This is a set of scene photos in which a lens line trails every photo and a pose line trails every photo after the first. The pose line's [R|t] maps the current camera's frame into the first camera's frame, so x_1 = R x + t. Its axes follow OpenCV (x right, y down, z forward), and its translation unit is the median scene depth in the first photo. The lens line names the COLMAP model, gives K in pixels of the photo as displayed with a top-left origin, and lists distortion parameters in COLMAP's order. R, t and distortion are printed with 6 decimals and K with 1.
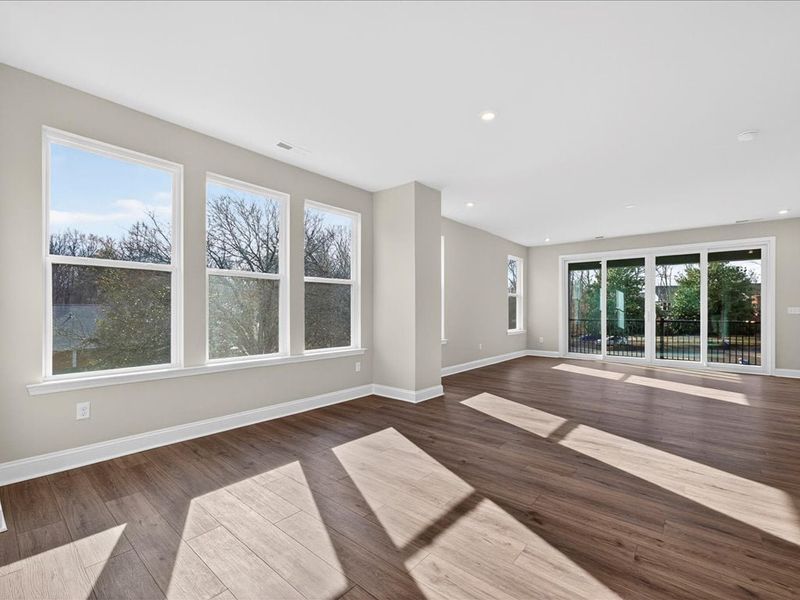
lens RADIAL K [[369.9, 0, 400.1], [0, 369.9, 310.4], [0, 0, 1]] dist [0.002002, 0.000165]
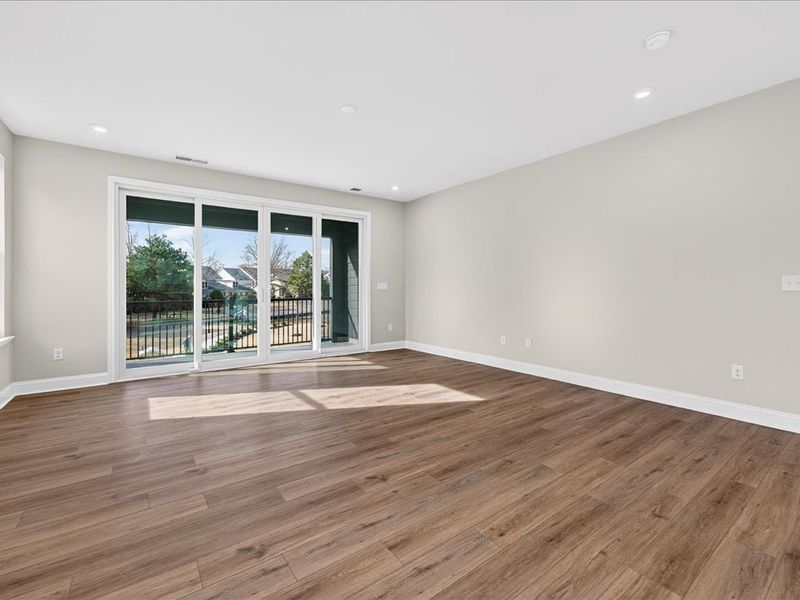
lens RADIAL K [[371.3, 0, 401.1], [0, 371.3, 294.2], [0, 0, 1]] dist [-0.001855, -0.000248]
pose [[0.235357, -0.018944, 0.971724, 0.053376], [0.006389, 0.999819, 0.017944, 0.003302], [-0.971888, 0.001985, 0.235435, 0.655038]]
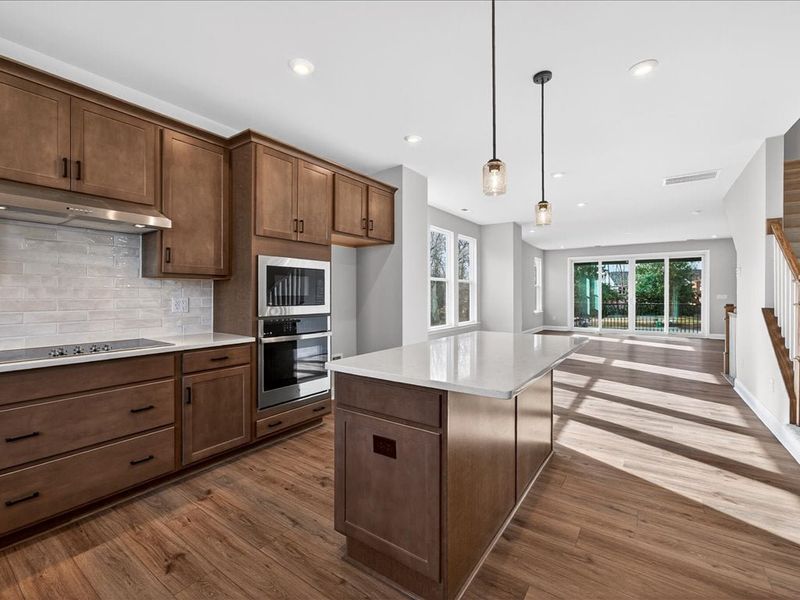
lens RADIAL K [[371.3, 0, 401.1], [0, 371.3, 294.2], [0, 0, 1]] dist [-0.001855, -0.000248]
pose [[0.995586, -0.001139, 0.093843, -0.426526], [0.001139, 0.999999, 0.000054, -0.012868], [-0.093843, 0.000053, 0.995587, -0.430519]]
